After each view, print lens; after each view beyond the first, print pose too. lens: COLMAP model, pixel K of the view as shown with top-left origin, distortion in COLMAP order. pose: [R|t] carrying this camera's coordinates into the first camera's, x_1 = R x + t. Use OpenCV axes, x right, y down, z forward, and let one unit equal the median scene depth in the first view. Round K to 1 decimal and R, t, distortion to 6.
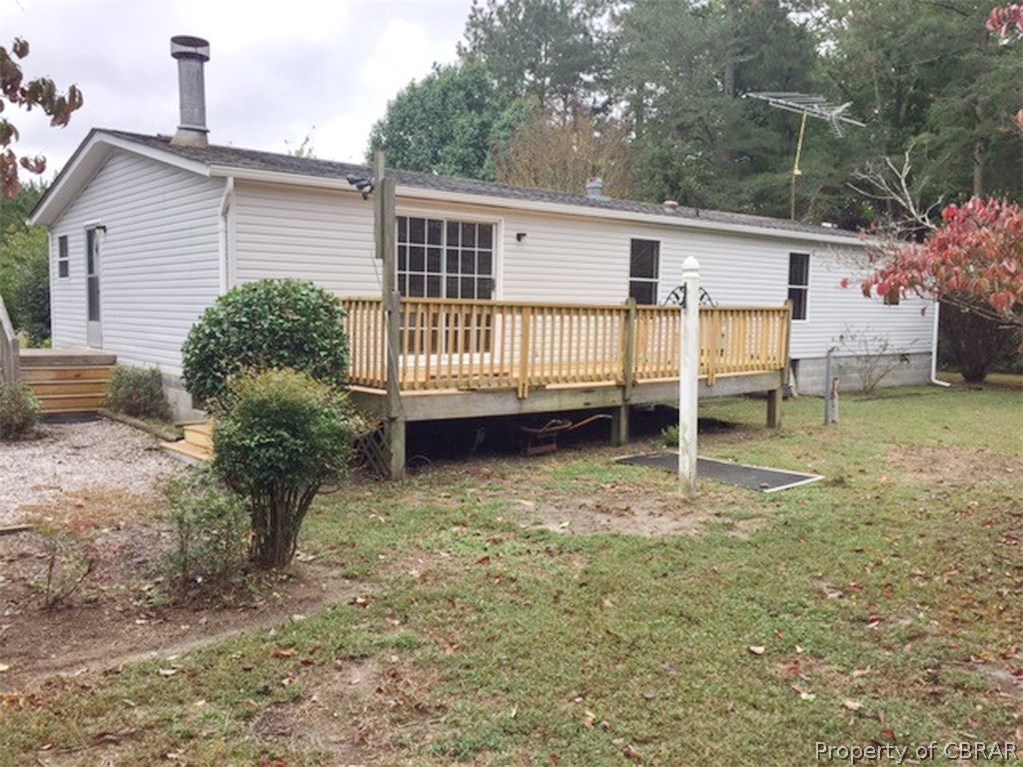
lens RADIAL K [[869.6, 0, 511.5], [0, 869.6, 383.5], [0, 0, 1]] dist [0.056271, 0.000754]
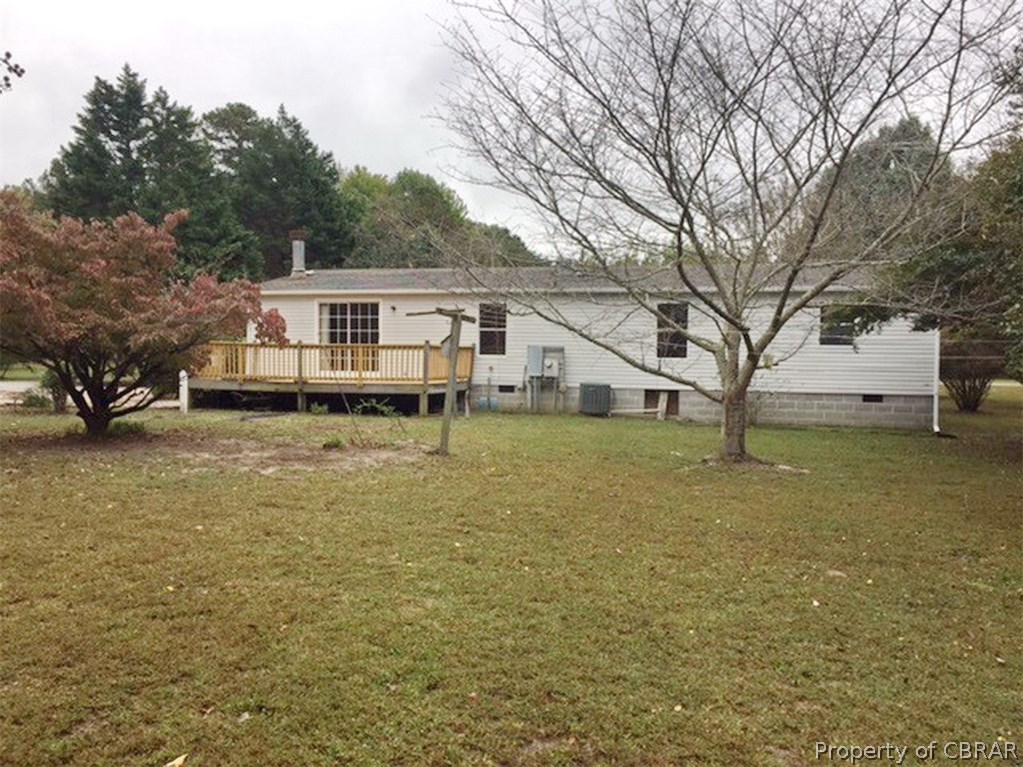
lens RADIAL K [[869.6, 0, 511.5], [0, 869.6, 383.5], [0, 0, 1]] dist [0.056271, 0.000754]
pose [[0.594847, 0.017027, -0.803659, 1.681505], [-0.075463, 0.996543, -0.034742, 0.030950], [0.800289, 0.081312, 0.594075, 0.146897]]
